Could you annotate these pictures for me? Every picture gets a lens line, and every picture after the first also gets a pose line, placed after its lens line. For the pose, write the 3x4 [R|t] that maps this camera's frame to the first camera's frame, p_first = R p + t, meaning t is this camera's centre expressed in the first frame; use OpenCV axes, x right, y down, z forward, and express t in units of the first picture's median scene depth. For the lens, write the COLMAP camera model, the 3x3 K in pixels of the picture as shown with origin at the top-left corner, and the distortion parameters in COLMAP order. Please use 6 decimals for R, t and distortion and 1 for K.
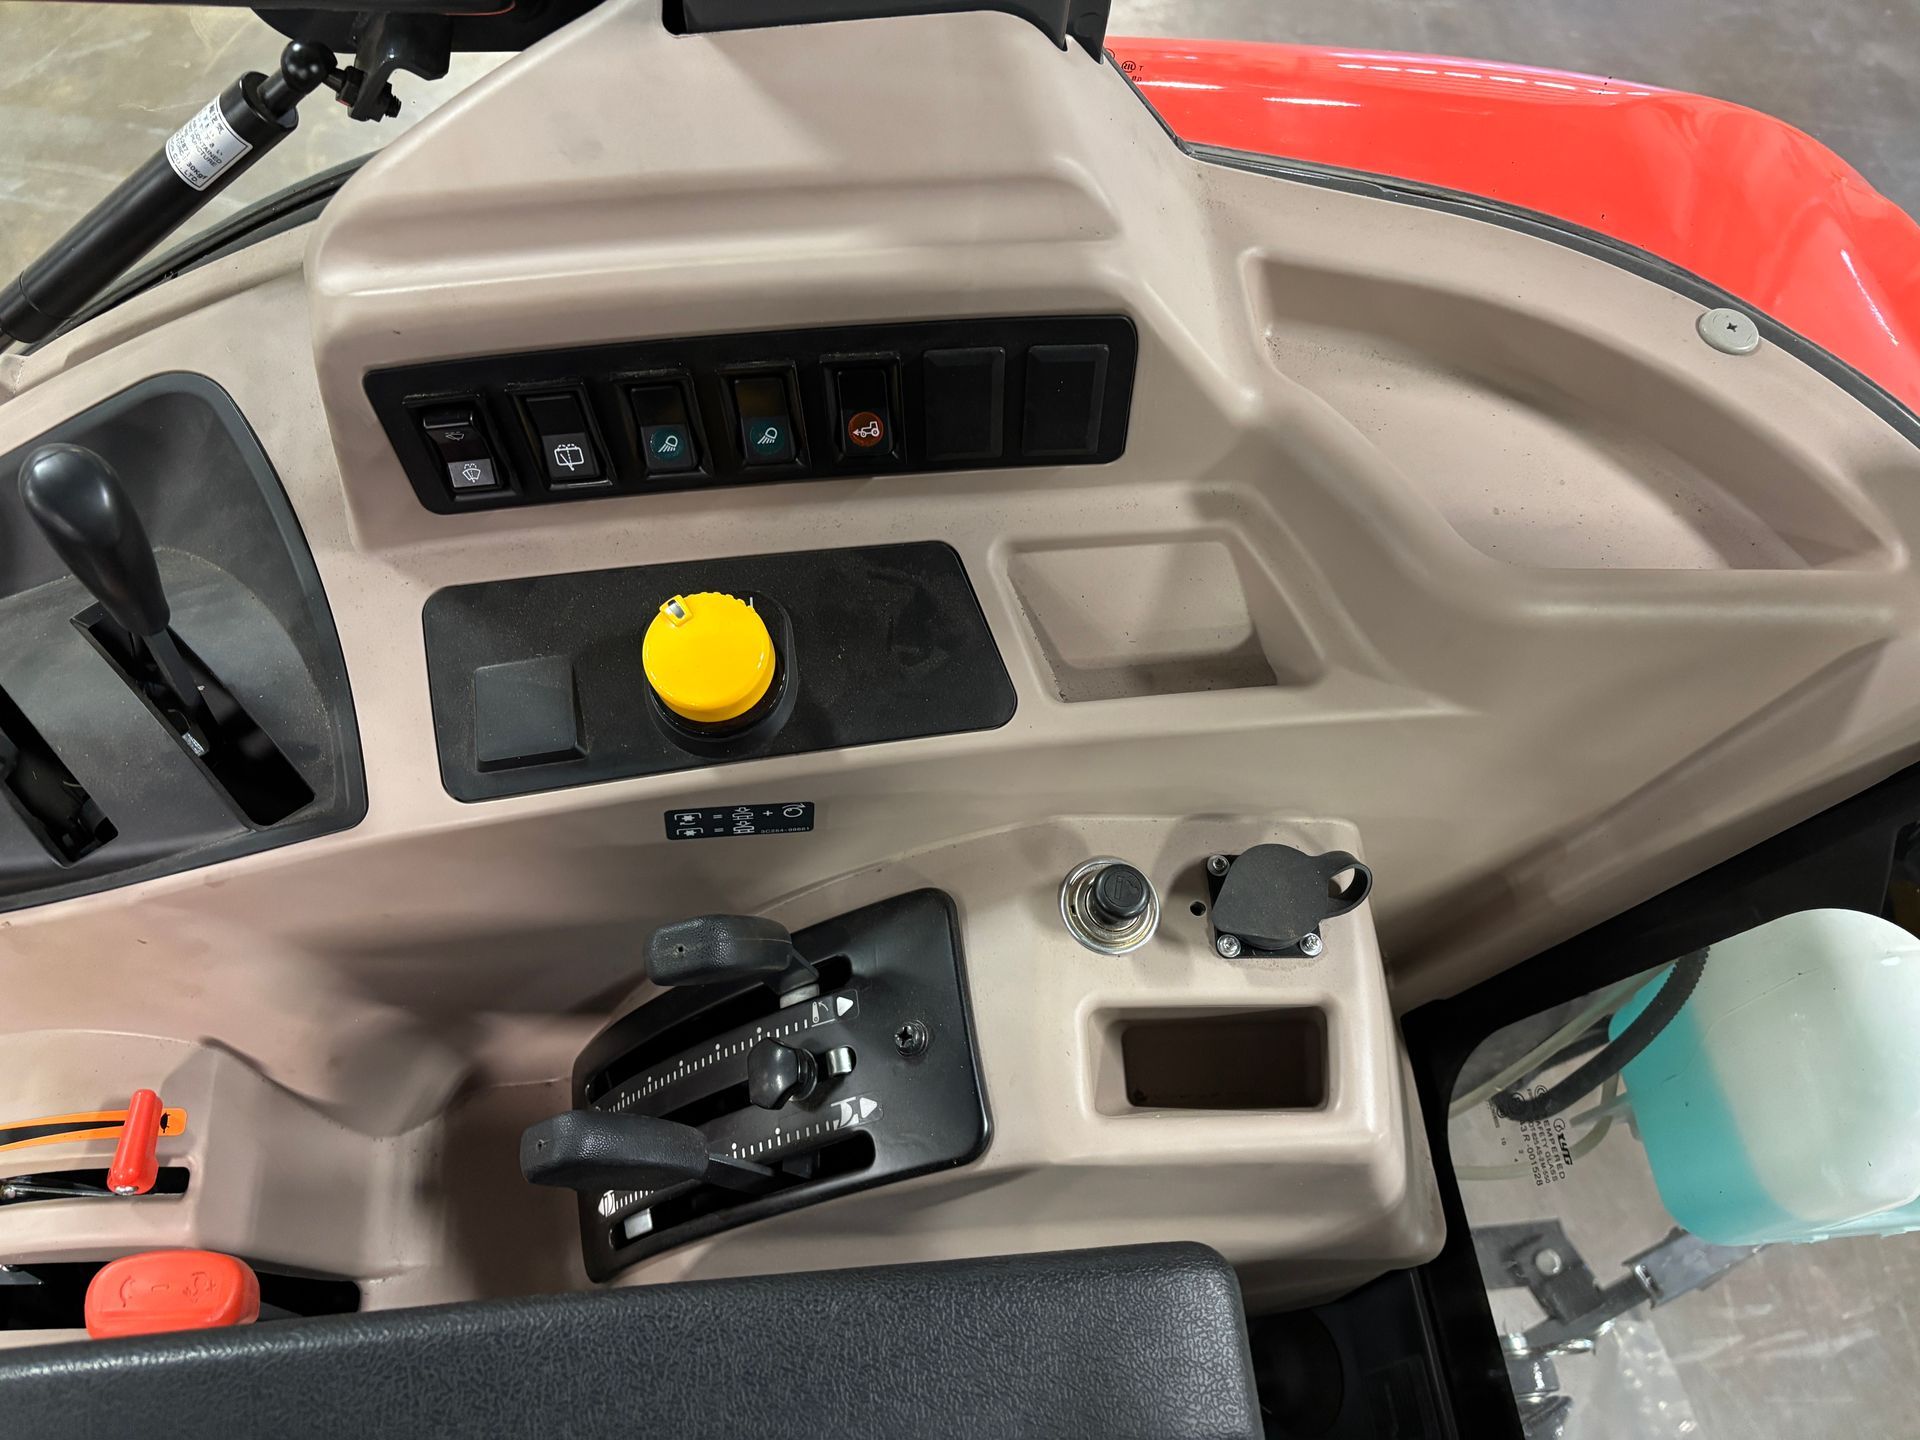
lens RADIAL K [[1450.1, 0, 947.9], [0, 1450.1, 712.2], [0, 0, 1]] dist [0.049697, -0.051851]
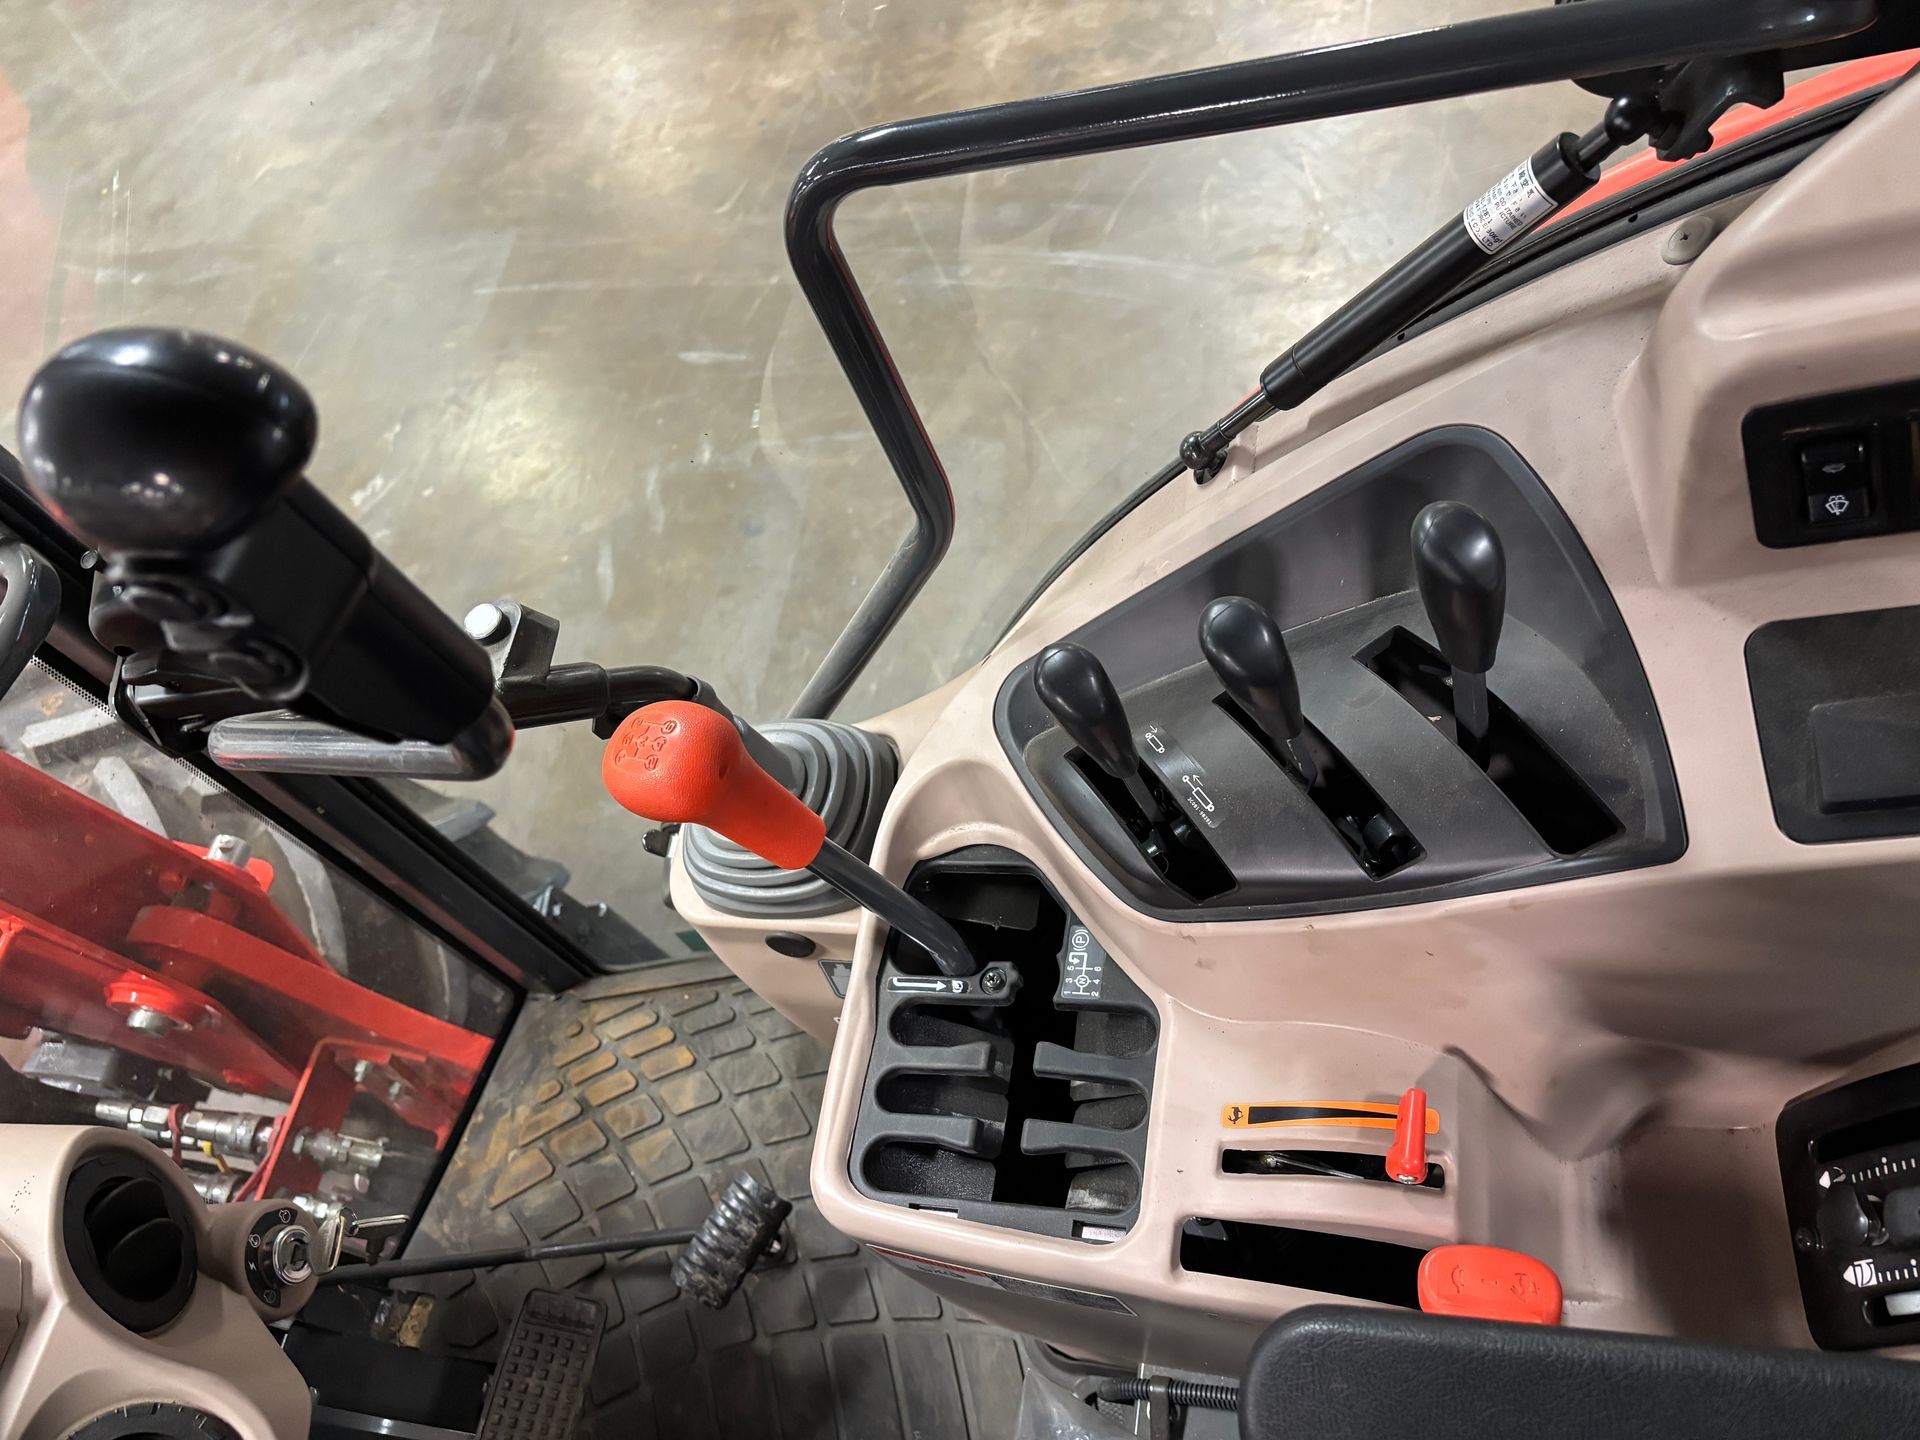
lens RADIAL K [[1450.1, 0, 963.8], [0, 1450.1, 716.6], [0, 0, 1]] dist [0.049697, -0.051851]
pose [[0.890638, 0.015361, -0.454453, -0.363688], [-0.017189, 0.999852, 0.000108, -0.012753], [0.454388, 0.007715, 0.890770, -0.118207]]
